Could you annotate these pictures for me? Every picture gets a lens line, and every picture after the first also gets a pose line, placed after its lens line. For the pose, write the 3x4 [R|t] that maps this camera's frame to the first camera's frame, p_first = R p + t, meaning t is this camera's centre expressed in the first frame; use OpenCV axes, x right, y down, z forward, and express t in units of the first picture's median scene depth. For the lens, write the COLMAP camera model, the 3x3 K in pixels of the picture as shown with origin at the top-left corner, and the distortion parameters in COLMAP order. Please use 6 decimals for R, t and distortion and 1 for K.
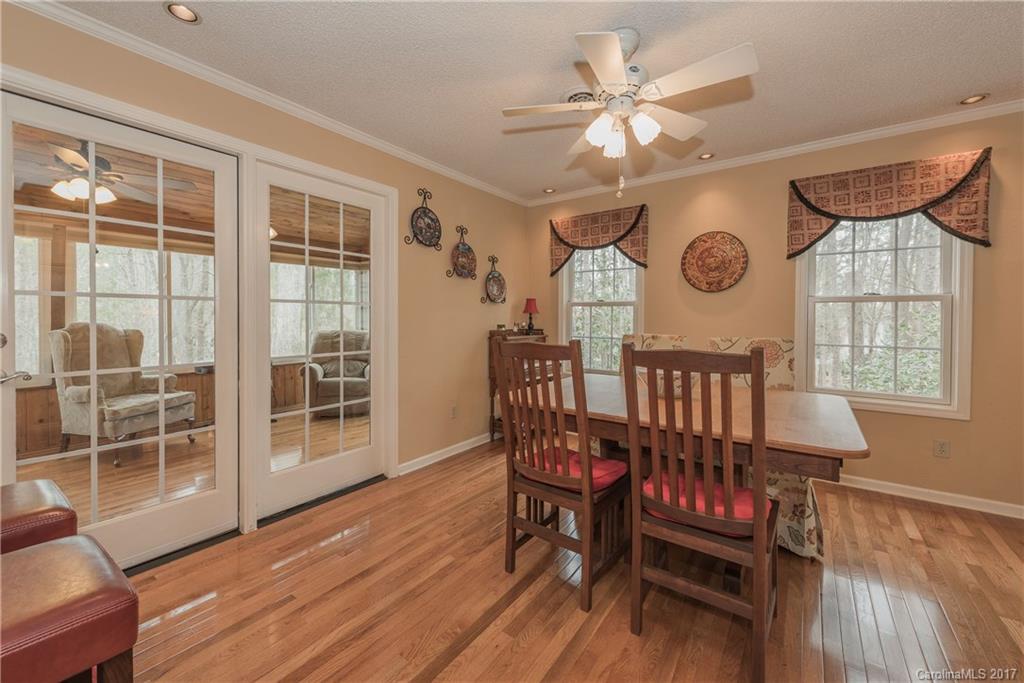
lens RADIAL K [[405.7, 0, 508.2], [0, 405.7, 318.8], [0, 0, 1]] dist [-0.000388, -0.000266]
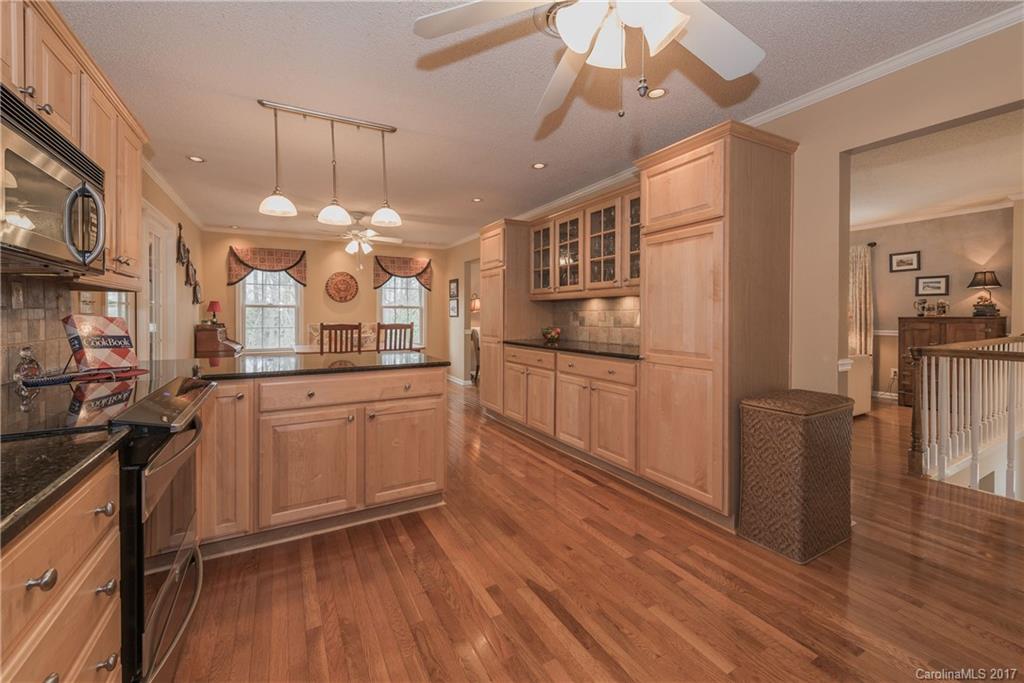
lens RADIAL K [[405.7, 0, 508.2], [0, 405.7, 318.8], [0, 0, 1]] dist [-0.000388, -0.000266]
pose [[0.413681, -0.014623, 0.910304, -1.026117], [0.004193, 0.999891, 0.014157, -0.008065], [-0.910412, -0.002039, 0.413697, -0.604111]]
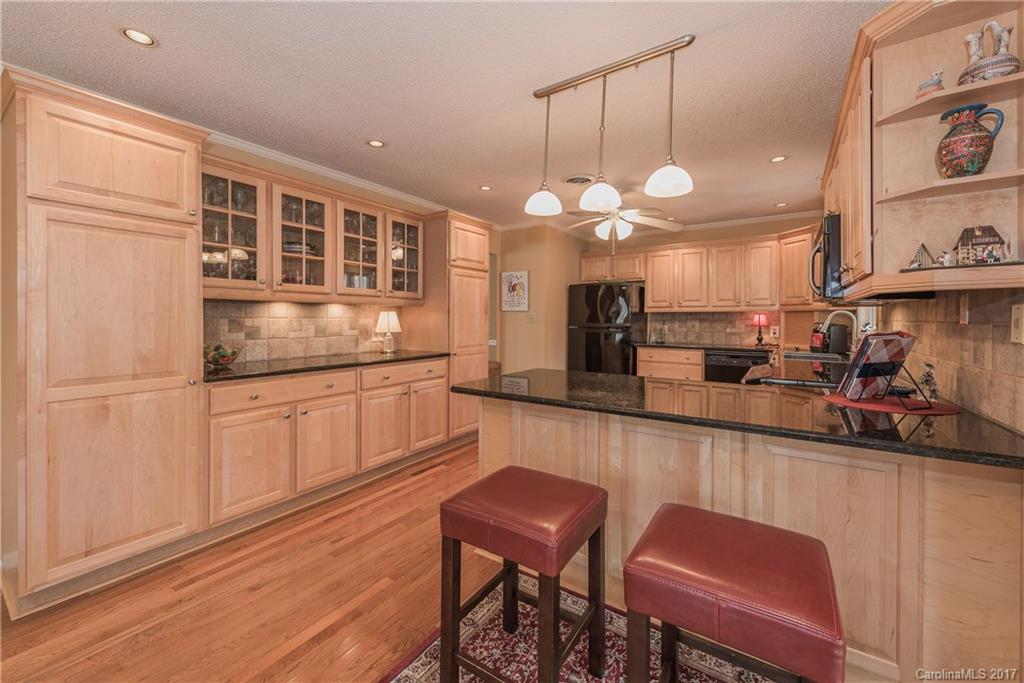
lens RADIAL K [[405.7, 0, 508.2], [0, 405.7, 318.8], [0, 0, 1]] dist [-0.000388, -0.000266]
pose [[-0.999070, -0.010701, -0.041760, -0.285629], [-0.010664, 0.999943, -0.001123, -0.016386], [0.041770, -0.000677, -0.999127, 0.634214]]
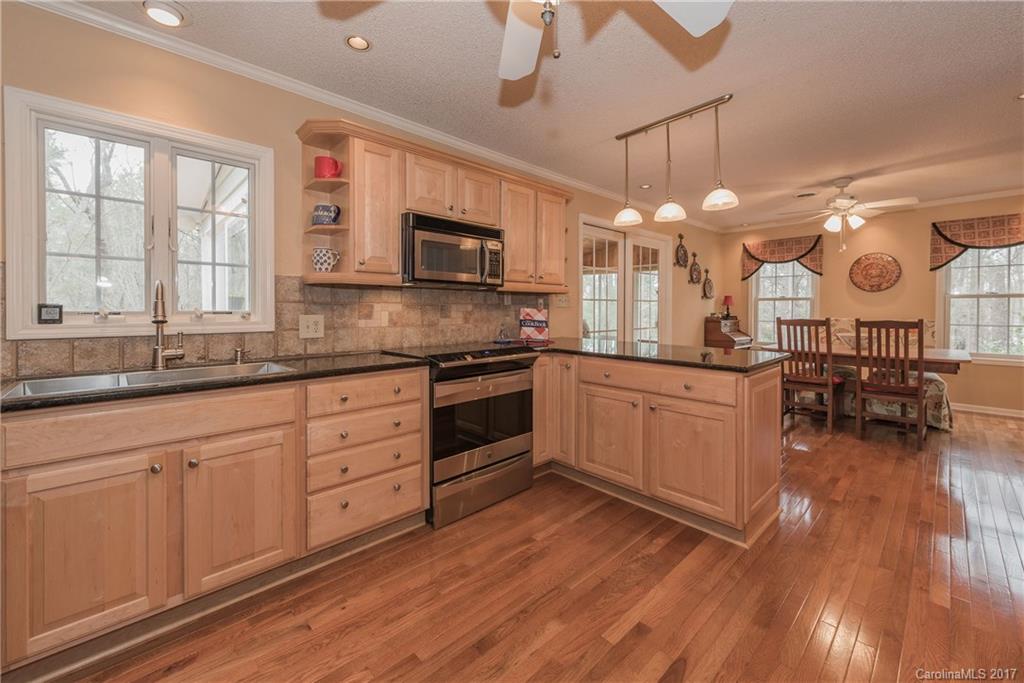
lens RADIAL K [[412.8, 0, 509.0], [0, 412.8, 311.6], [0, 0, 1]] dist [-0.001163, -0.000094]
pose [[0.982733, -0.004237, -0.184978, -0.606511], [0.005246, 0.999974, 0.004962, -0.004734], [0.184953, -0.005846, 0.982730, -0.853331]]
